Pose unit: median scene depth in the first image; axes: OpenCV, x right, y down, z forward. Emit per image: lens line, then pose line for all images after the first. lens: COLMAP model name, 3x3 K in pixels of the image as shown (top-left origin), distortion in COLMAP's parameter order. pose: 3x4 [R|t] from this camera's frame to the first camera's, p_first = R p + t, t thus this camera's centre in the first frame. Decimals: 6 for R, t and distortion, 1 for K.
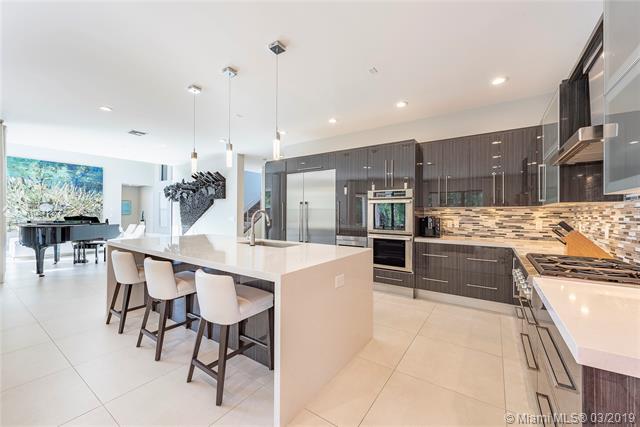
lens RADIAL K [[256.4, 0, 319.0], [0, 256.4, 212.0], [0, 0, 1]] dist [0.001612, -0.000046]
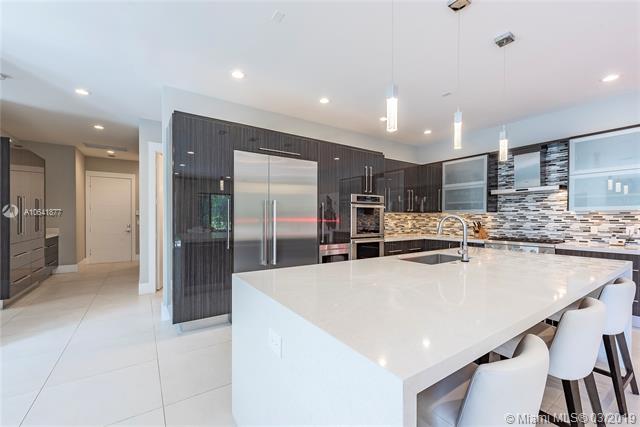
lens RADIAL K [[256.4, 0, 318.1], [0, 256.4, 215.2], [0, 0, 1]] dist [0.001612, -0.000046]
pose [[0.377337, 0.002195, 0.926073, -0.746100], [-0.011822, 0.999927, 0.002447, -0.004491], [-0.926001, -0.011871, 0.377336, 0.769212]]
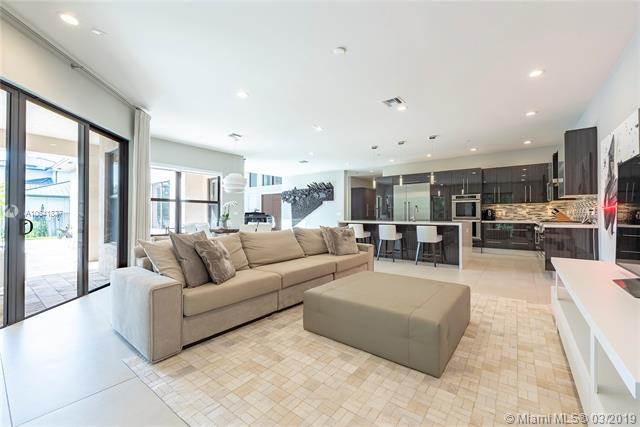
lens RADIAL K [[268.0, 0, 319.0], [0, 268.0, 216.0], [0, 0, 1]] dist [-0.001001, -0.000127]
pose [[0.997534, -0.009345, -0.069566, -0.620292], [0.010374, 0.999842, 0.014447, 0.023793], [0.069420, -0.015133, 0.997473, -0.953760]]
